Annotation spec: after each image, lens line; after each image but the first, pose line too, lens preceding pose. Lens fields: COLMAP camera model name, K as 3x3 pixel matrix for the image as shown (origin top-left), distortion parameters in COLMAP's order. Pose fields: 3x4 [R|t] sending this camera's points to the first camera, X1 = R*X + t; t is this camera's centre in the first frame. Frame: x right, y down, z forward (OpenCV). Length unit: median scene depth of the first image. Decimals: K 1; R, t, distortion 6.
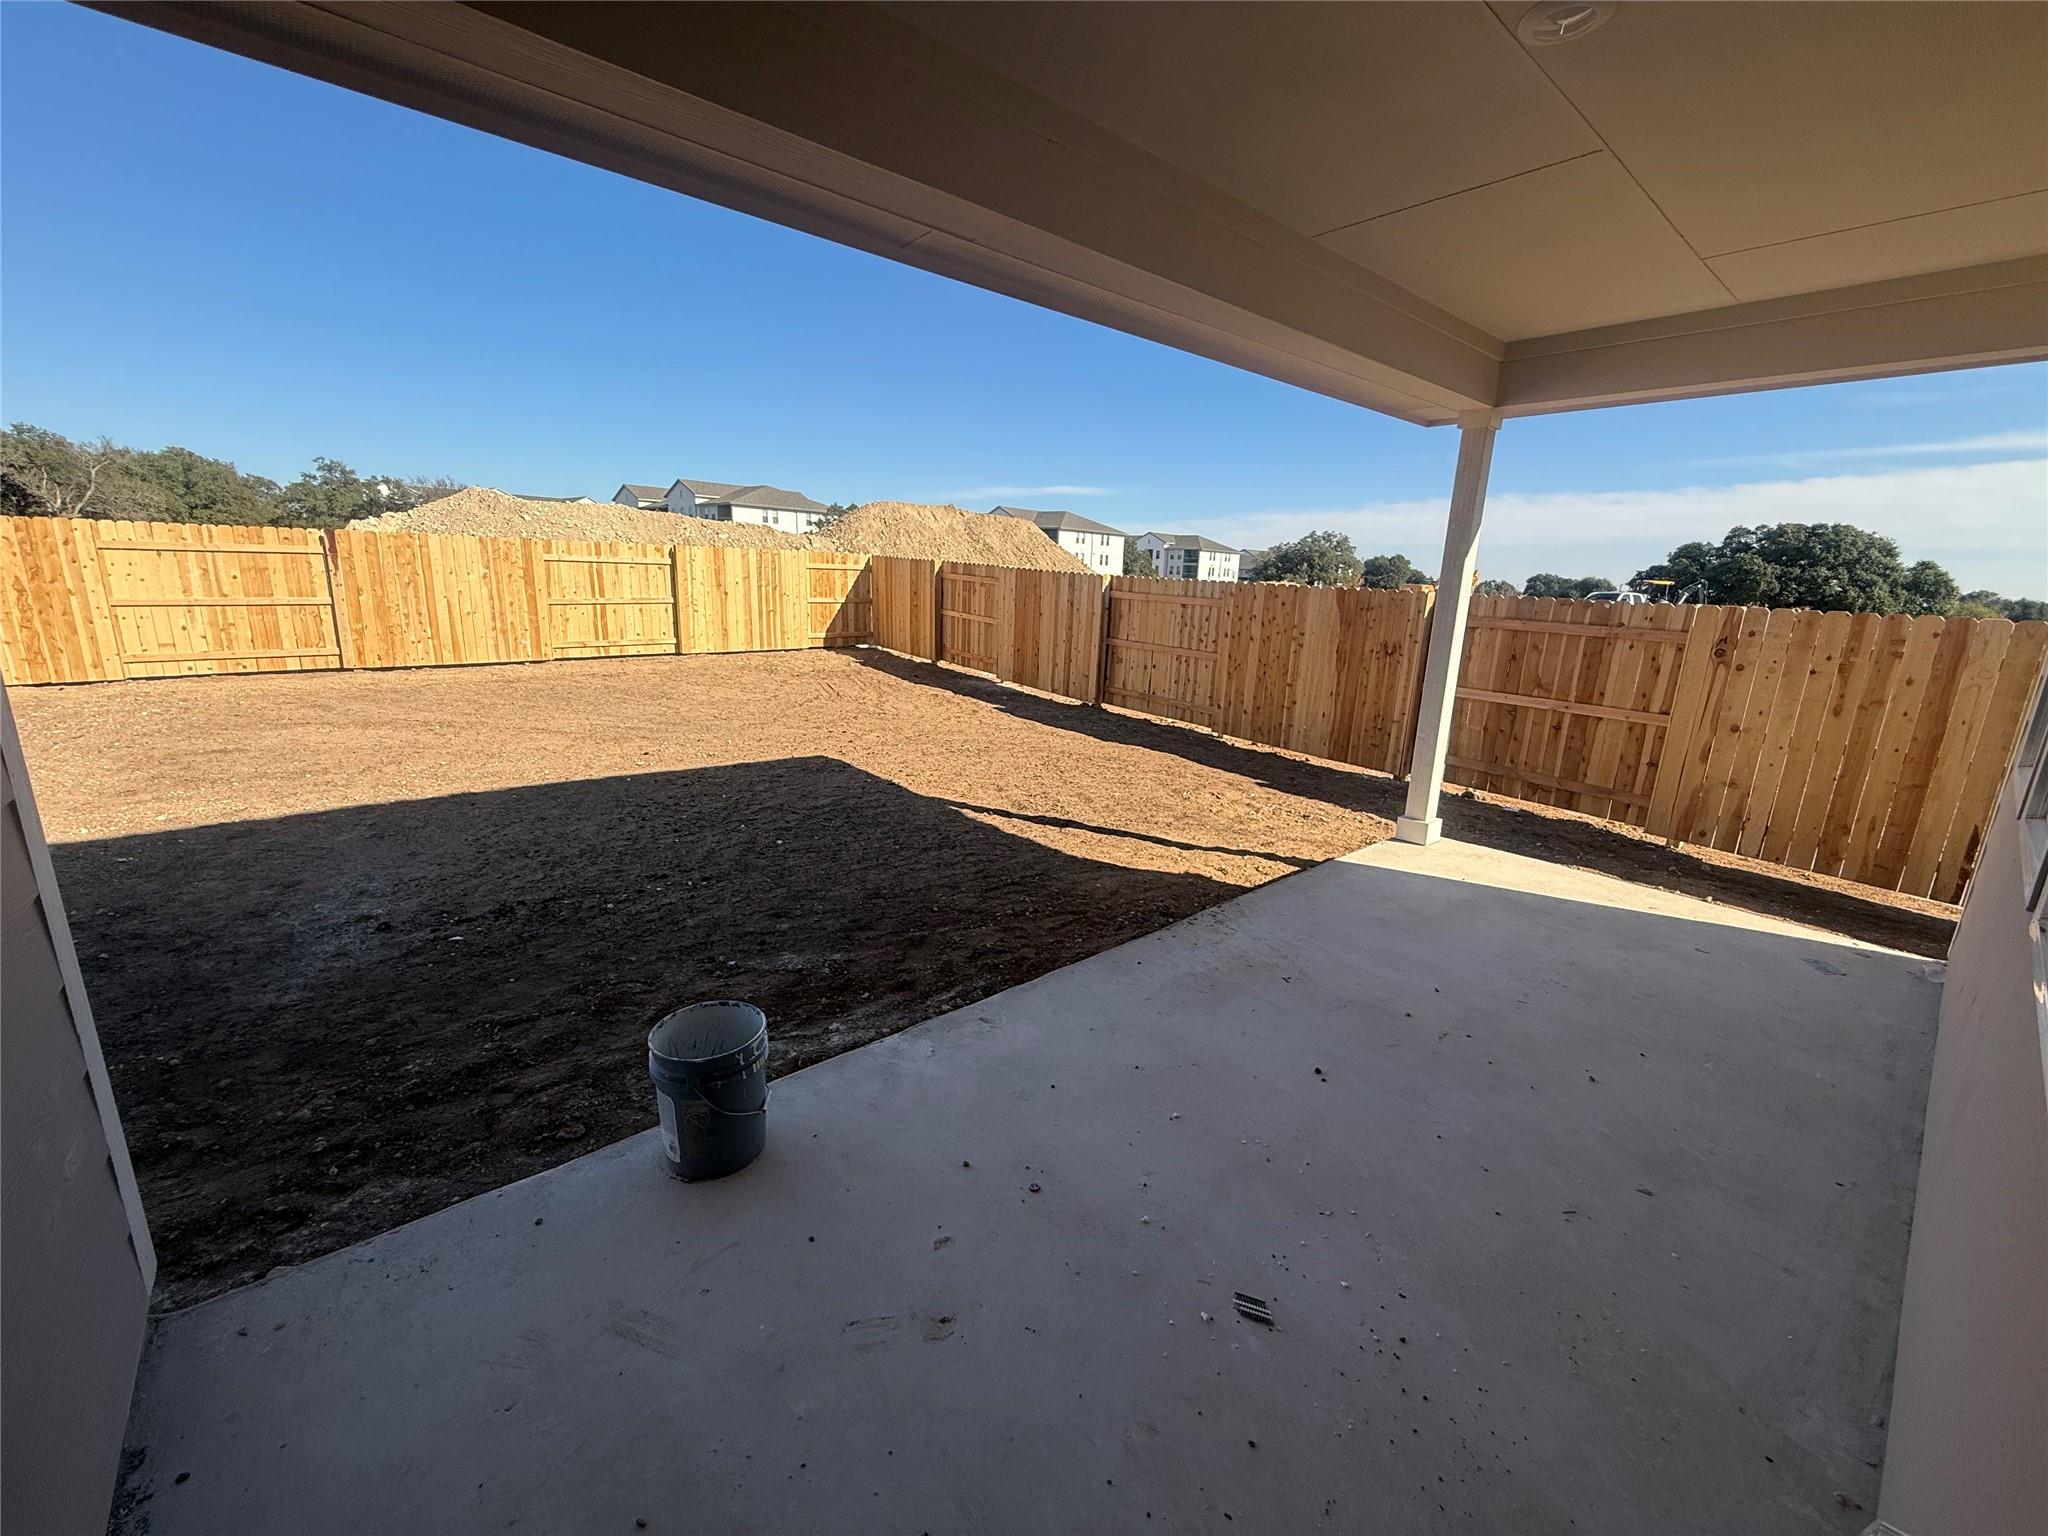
lens RADIAL K [[814.2, 0, 1015.4], [0, 814.2, 766.9], [0, 0, 1]] dist [0.001778, -0.000529]
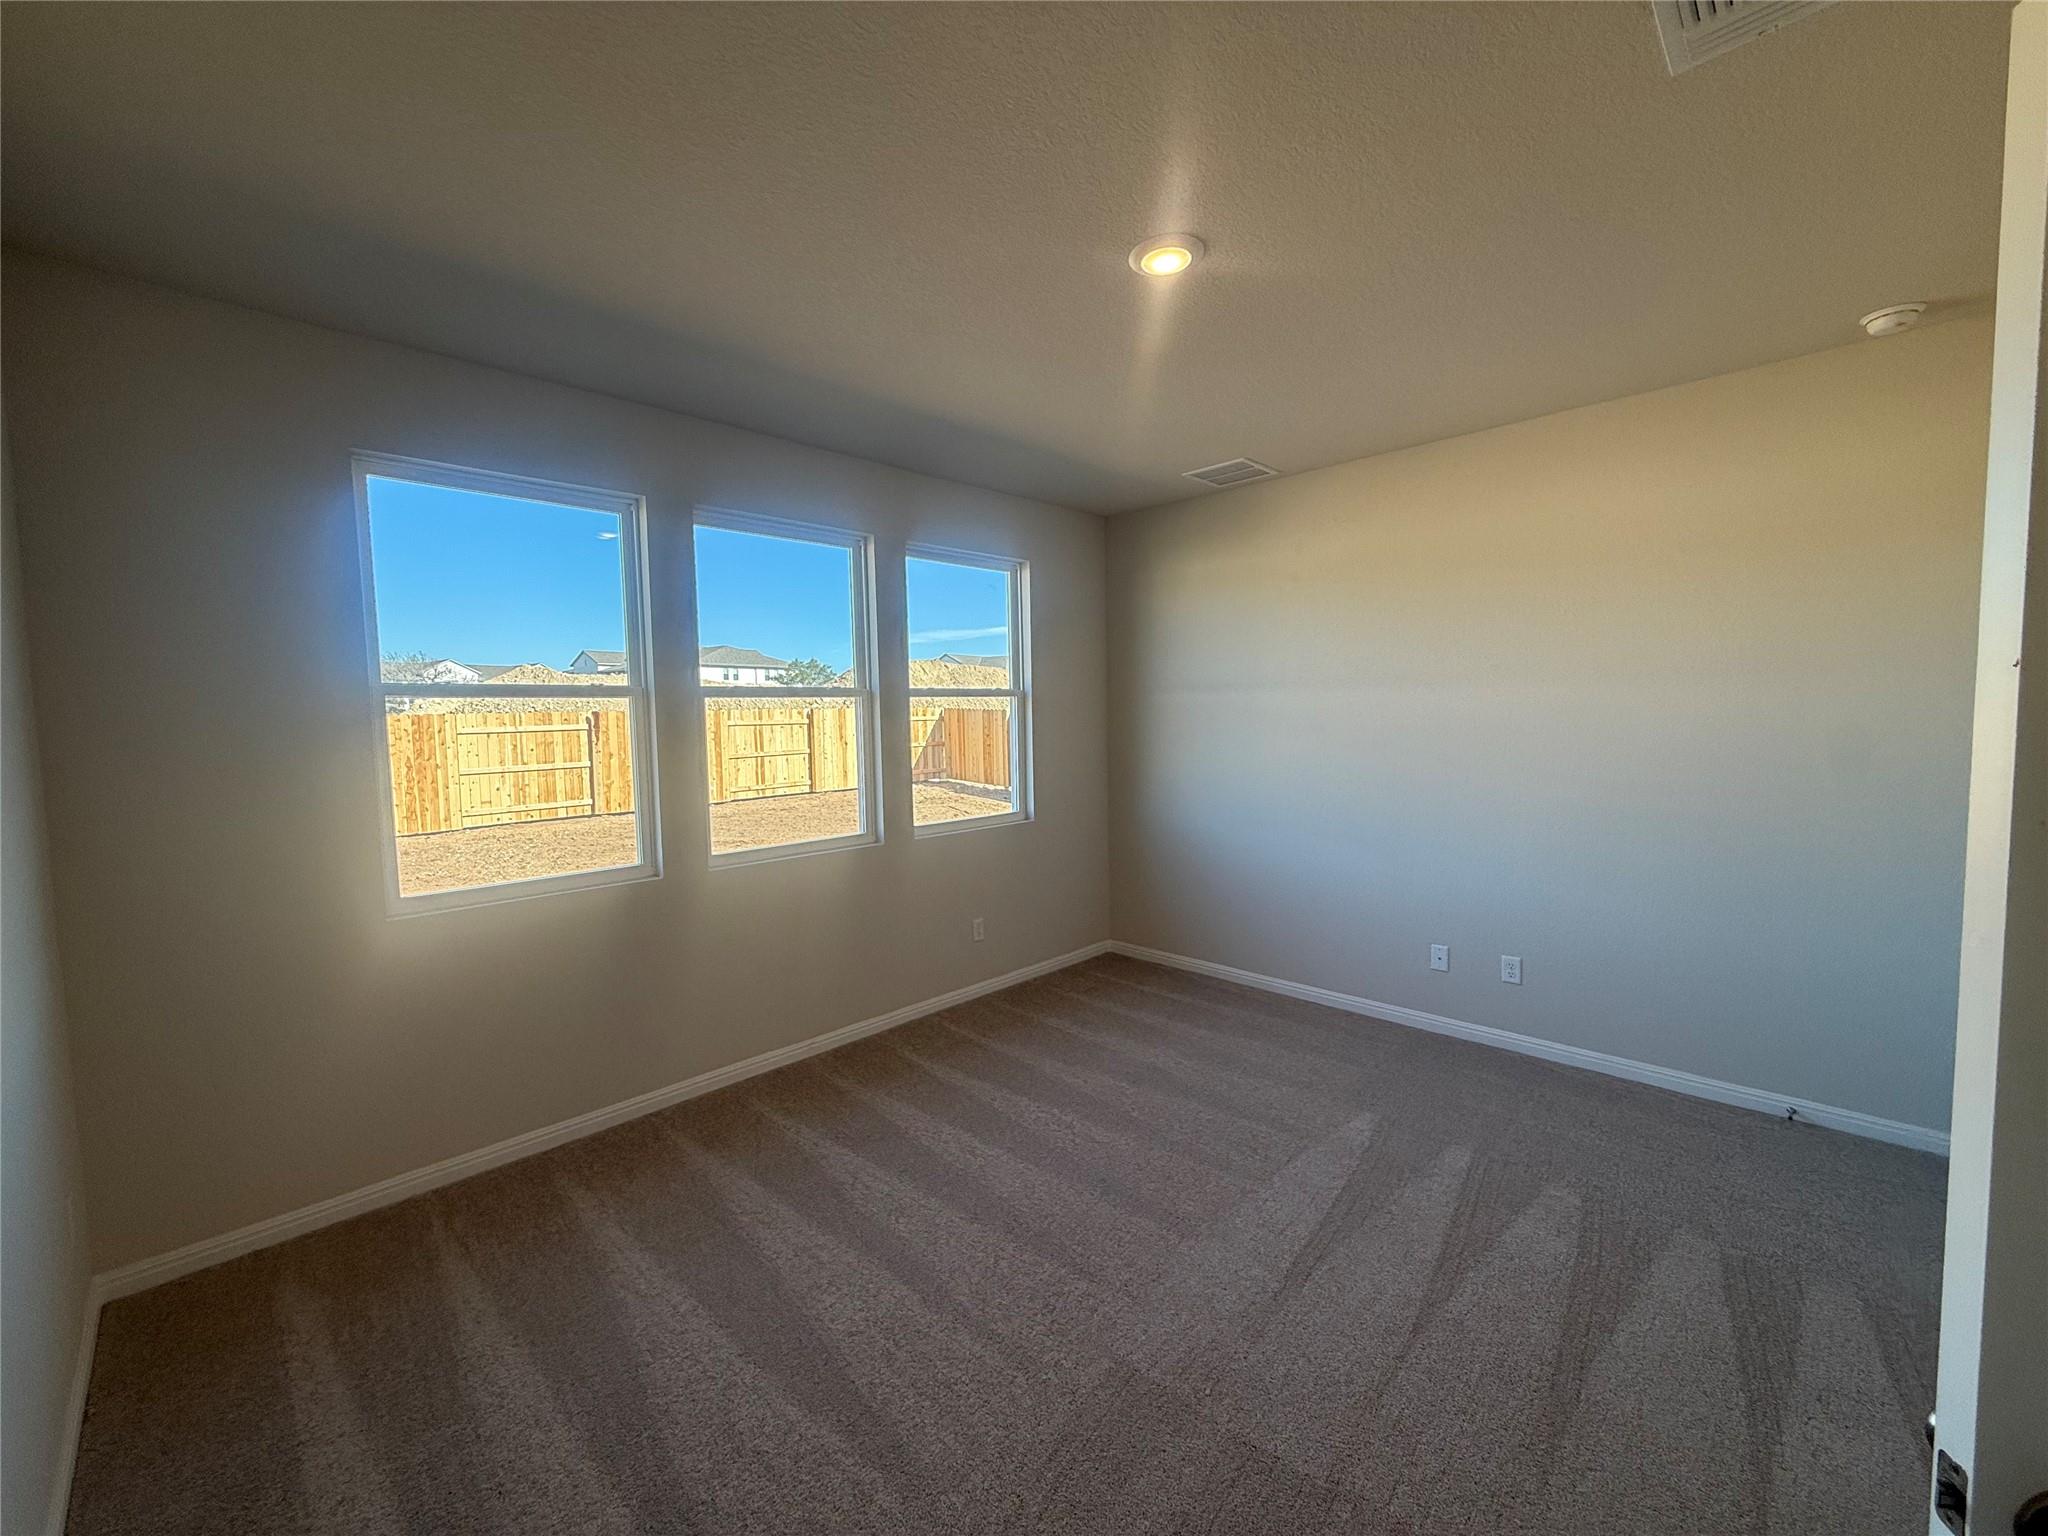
lens RADIAL K [[814.2, 0, 1014.7], [0, 814.2, 773.0], [0, 0, 1]] dist [0.001778, -0.000529]
pose [[0.995353, -0.057213, 0.077452, -0.251367], [0.068796, 0.985314, -0.156277, 0.062909], [-0.067373, 0.160880, 0.984672, -0.337014]]
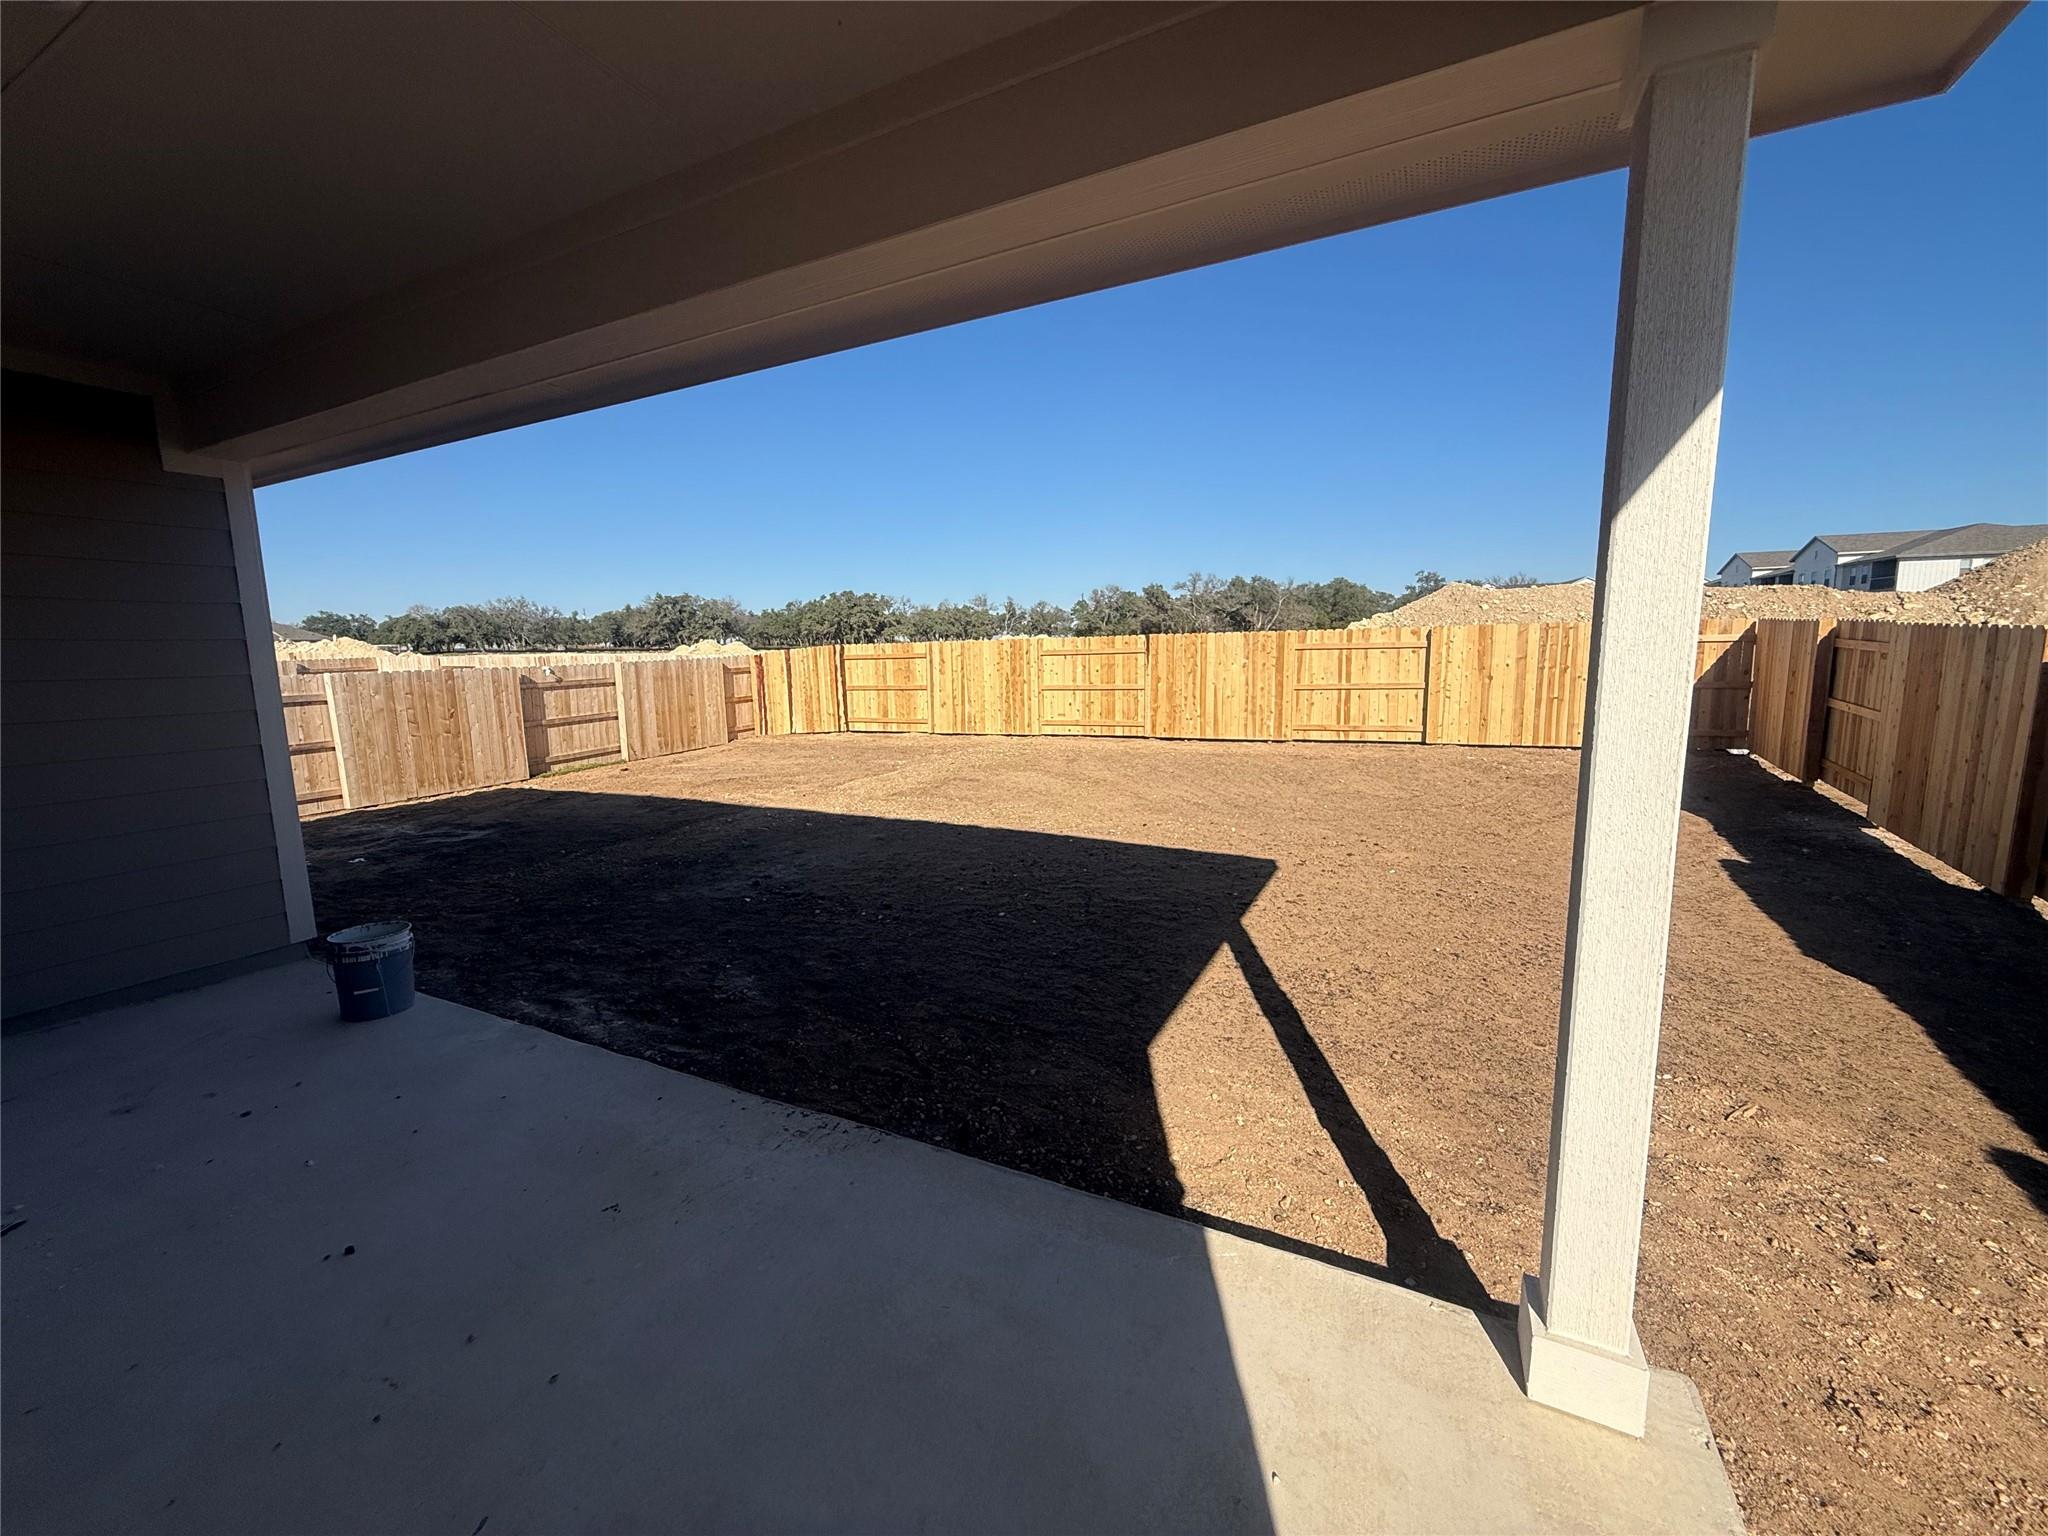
lens RADIAL K [[814.2, 0, 1018.8], [0, 814.2, 769.6], [0, 0, 1]] dist [0.001778, -0.000529]
pose [[0.386164, 0.090220, -0.918008, 0.321513], [-0.184149, 0.982713, 0.019117, -0.054951], [0.903862, 0.161668, 0.396102, 0.293910]]
